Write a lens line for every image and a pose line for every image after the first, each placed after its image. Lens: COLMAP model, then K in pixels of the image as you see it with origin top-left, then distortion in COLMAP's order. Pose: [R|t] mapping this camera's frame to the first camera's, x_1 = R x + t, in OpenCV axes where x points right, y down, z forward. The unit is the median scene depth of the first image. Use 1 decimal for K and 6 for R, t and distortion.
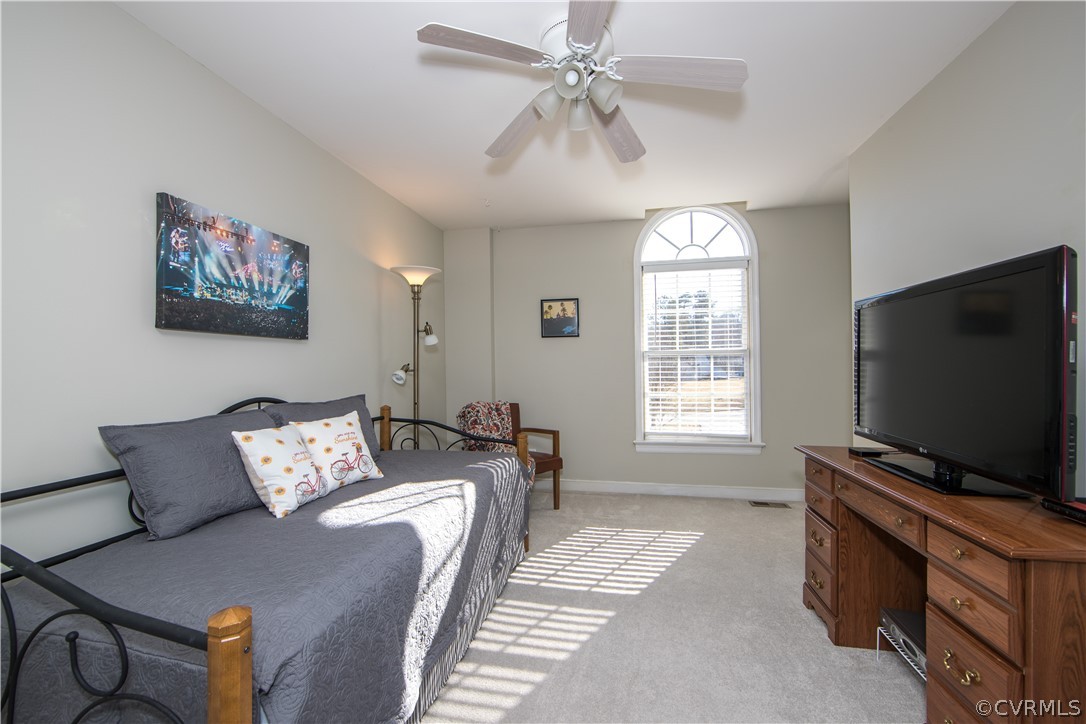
lens RADIAL K [[433.2, 0, 542.2], [0, 433.2, 361.7], [0, 0, 1]] dist [-0.010741, 0.001892]
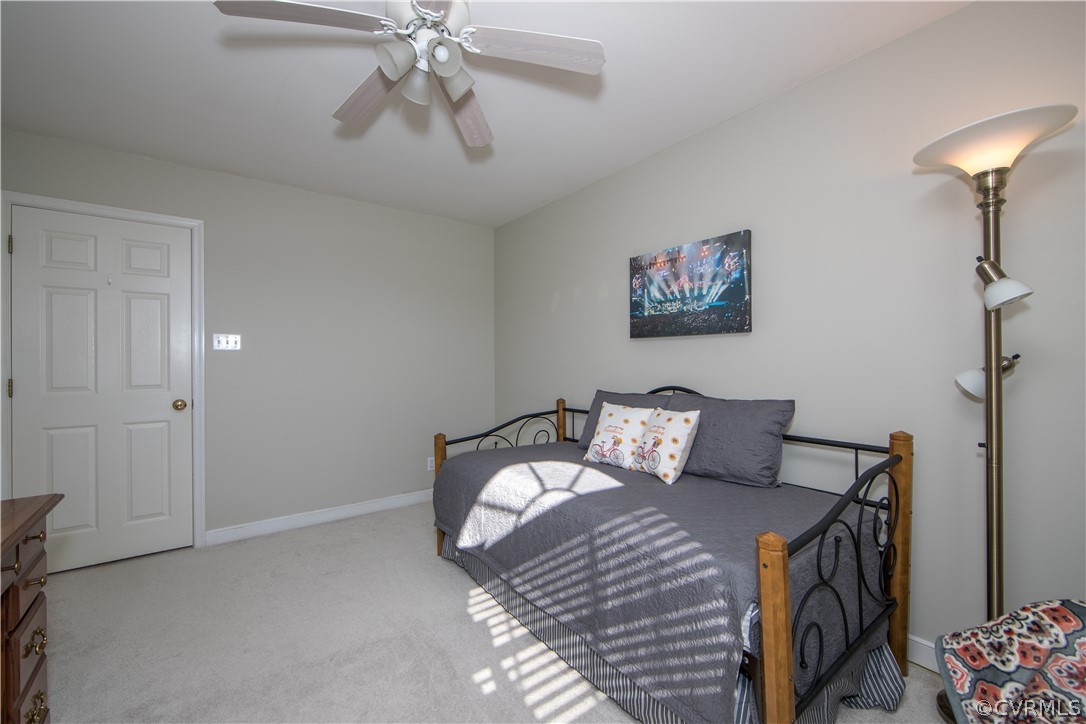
lens RADIAL K [[433.2, 0, 544.9], [0, 433.2, 362.1], [0, 0, 1]] dist [-0.010741, 0.001892]
pose [[-0.644085, 0.017241, -0.764760, 0.530364], [0.022090, 0.999748, 0.003935, 0.001229], [0.764635, -0.014359, -0.644304, 1.506365]]
